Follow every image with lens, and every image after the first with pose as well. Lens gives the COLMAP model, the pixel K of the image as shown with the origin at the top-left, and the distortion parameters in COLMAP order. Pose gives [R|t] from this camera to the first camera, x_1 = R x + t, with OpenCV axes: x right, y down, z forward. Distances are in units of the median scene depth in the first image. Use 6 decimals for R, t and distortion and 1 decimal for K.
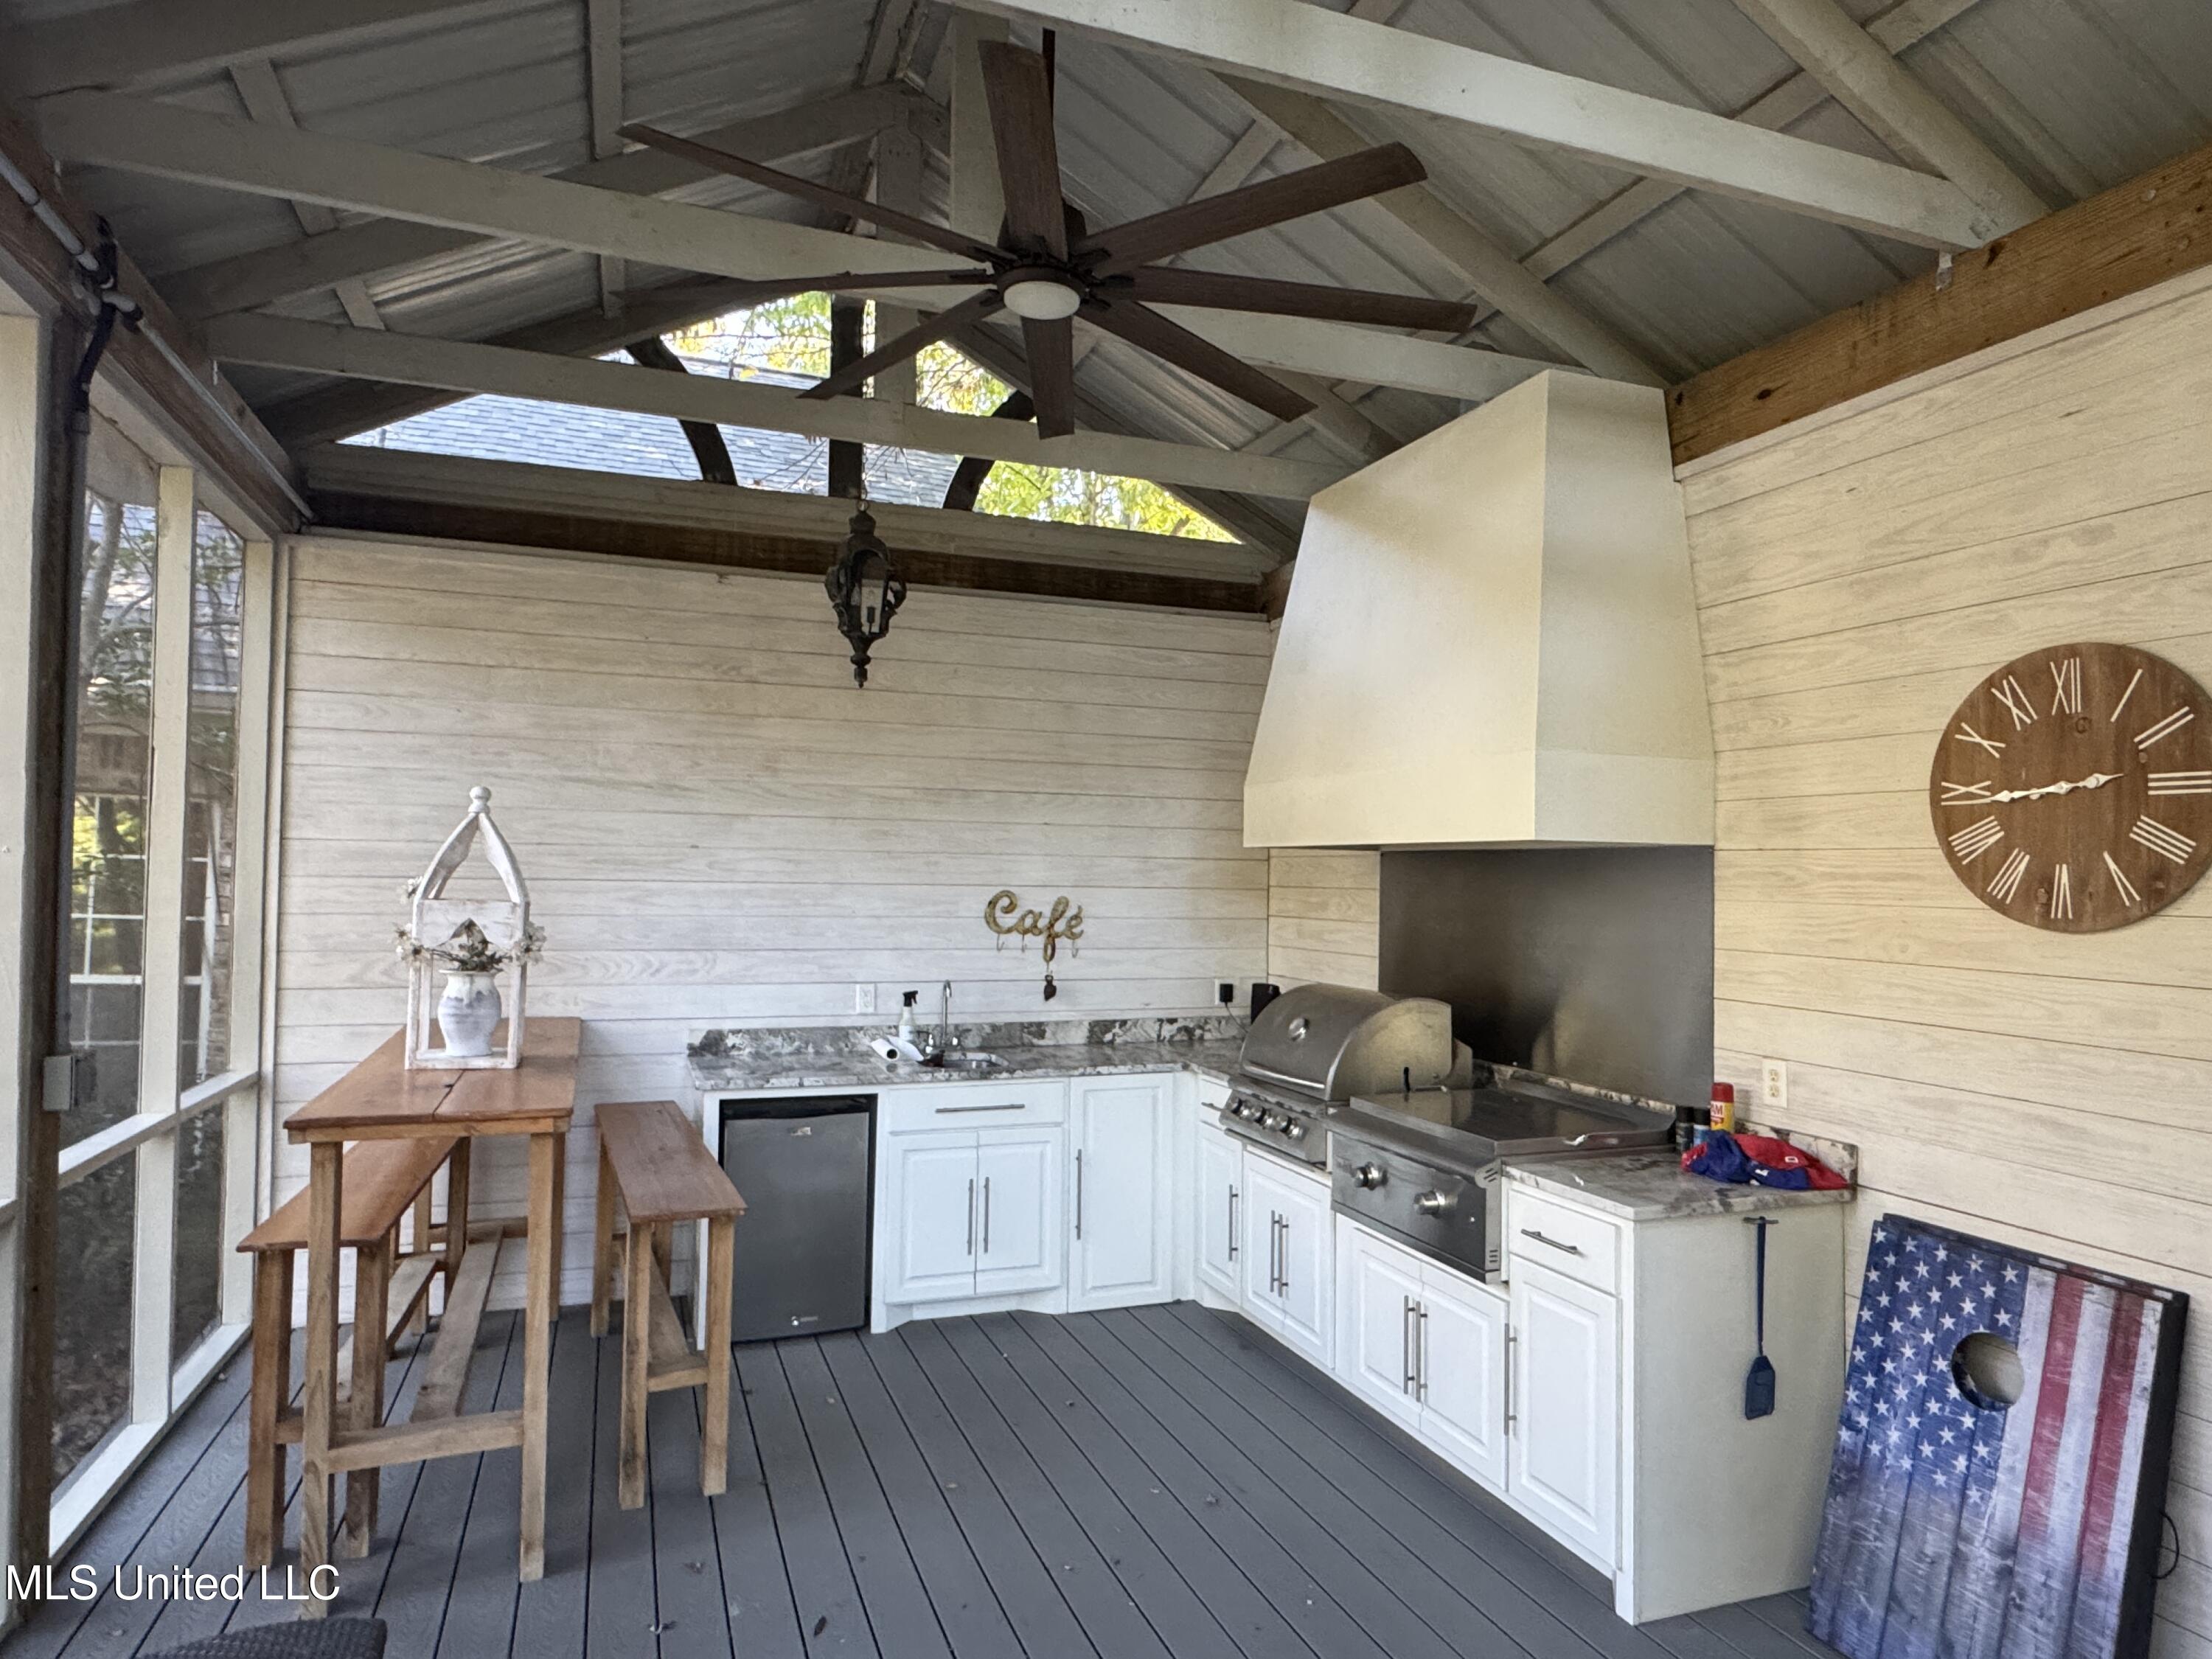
lens RADIAL K [[1302.9, 0, 1106.9], [0, 1302.9, 837.7], [0, 0, 1]] dist [-0.001246, -0.001419]
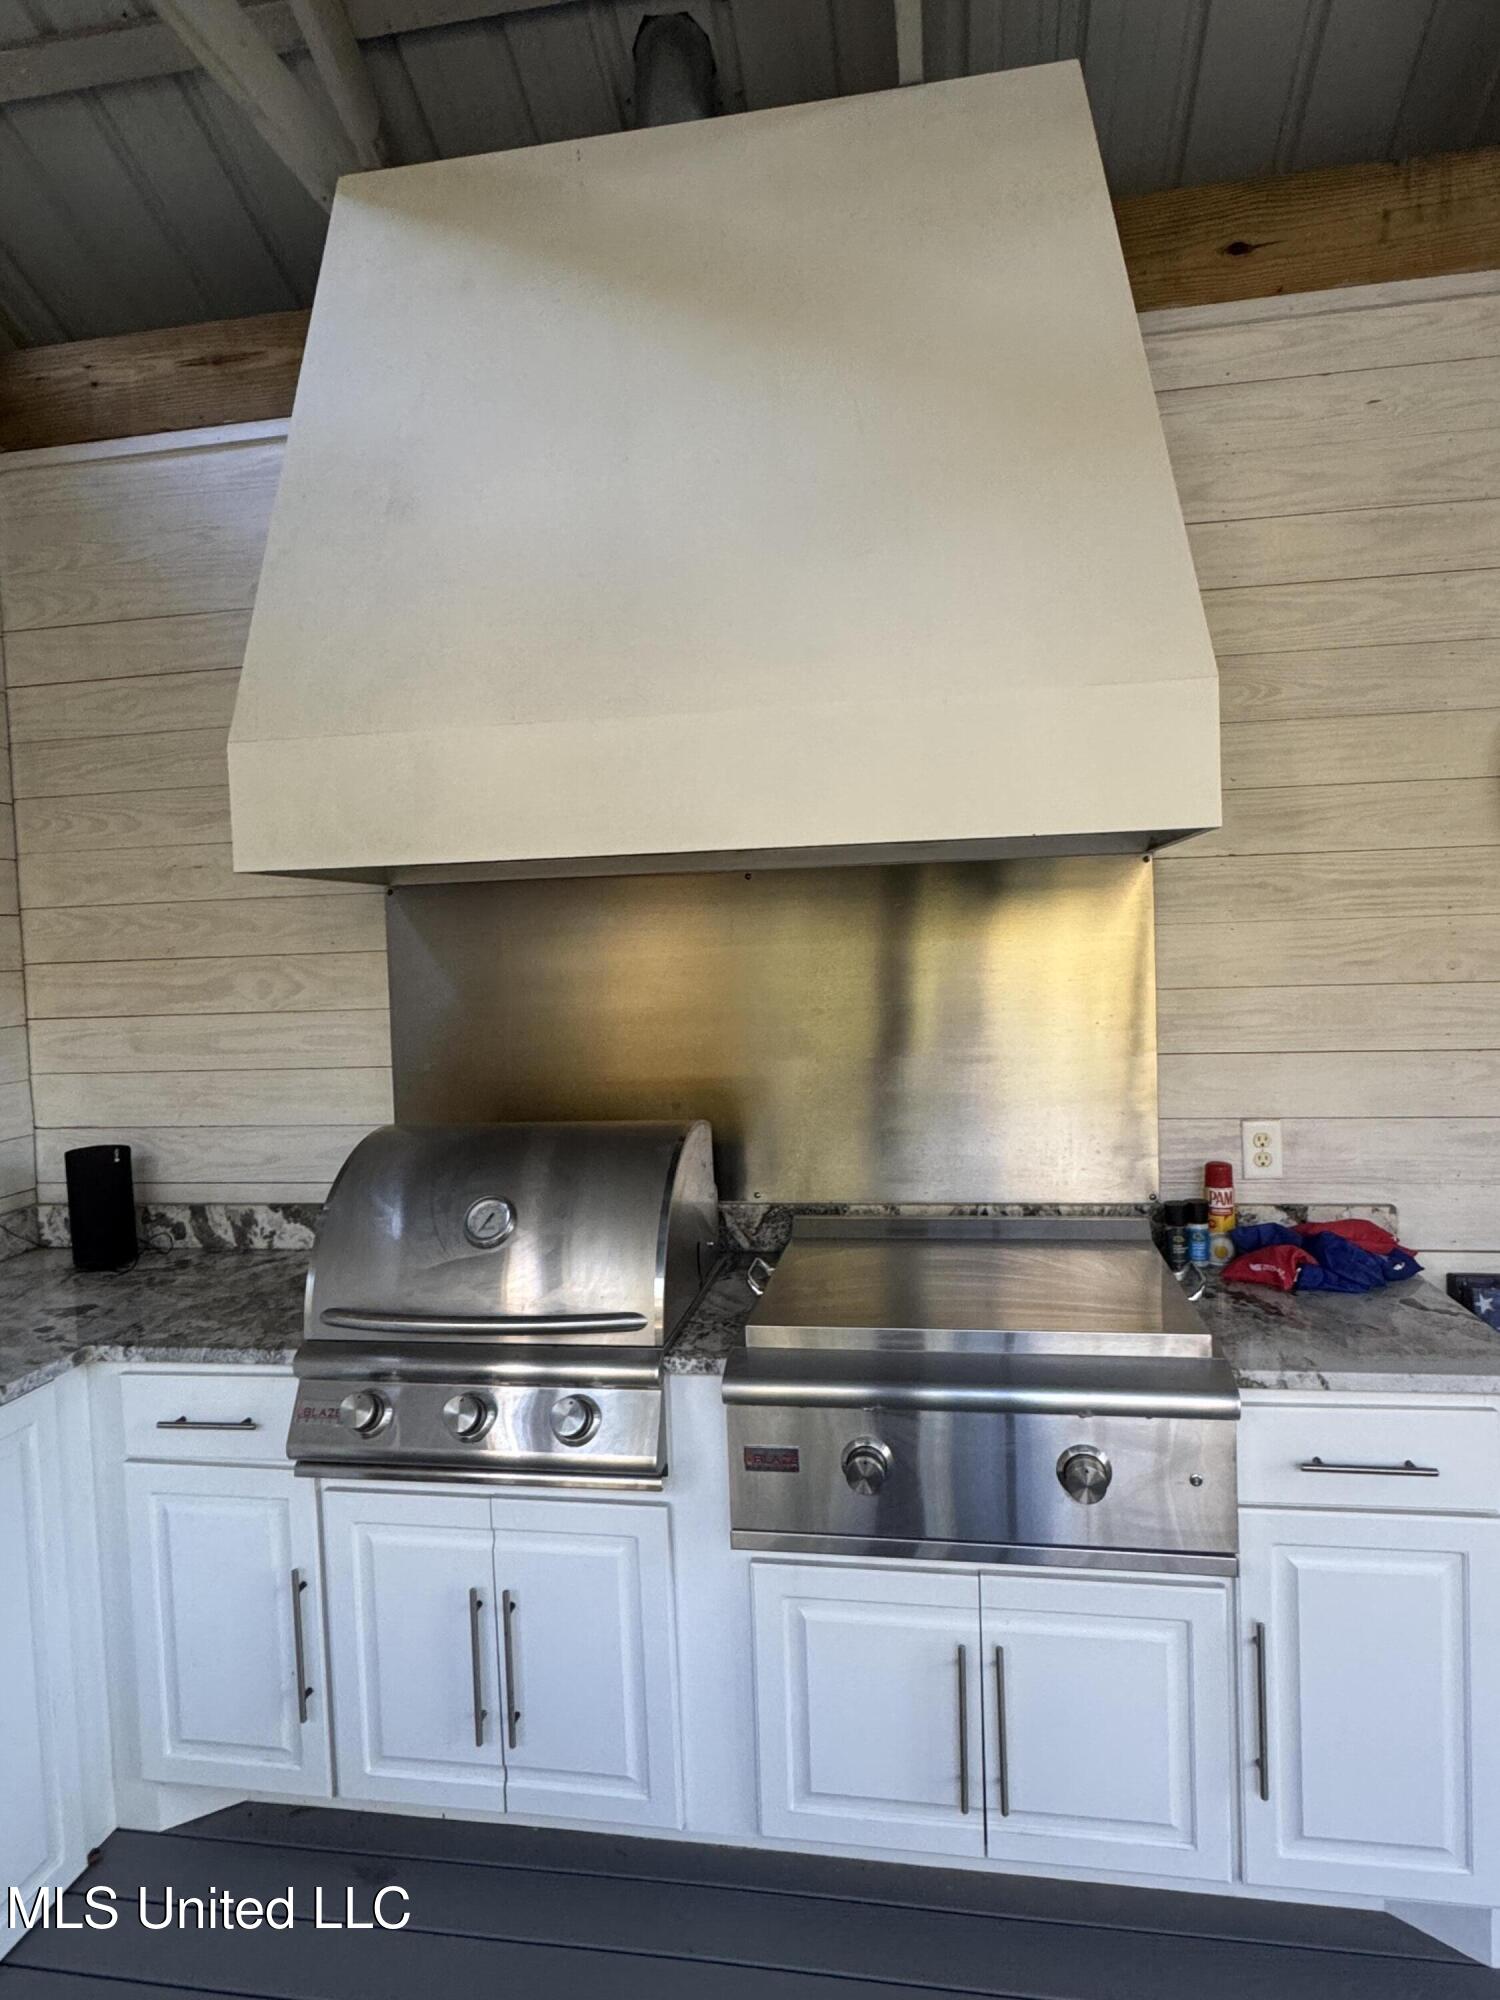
lens RADIAL K [[1178.0, 0, 746.2], [0, 1178.0, 988.7], [0, 0, 1]] dist [-0.001246, -0.001419]
pose [[0.502669, -0.068395, 0.861769, -0.261914], [0.018174, 0.997481, 0.068564, 0.035920], [-0.864288, -0.018803, 0.502646, 0.923836]]
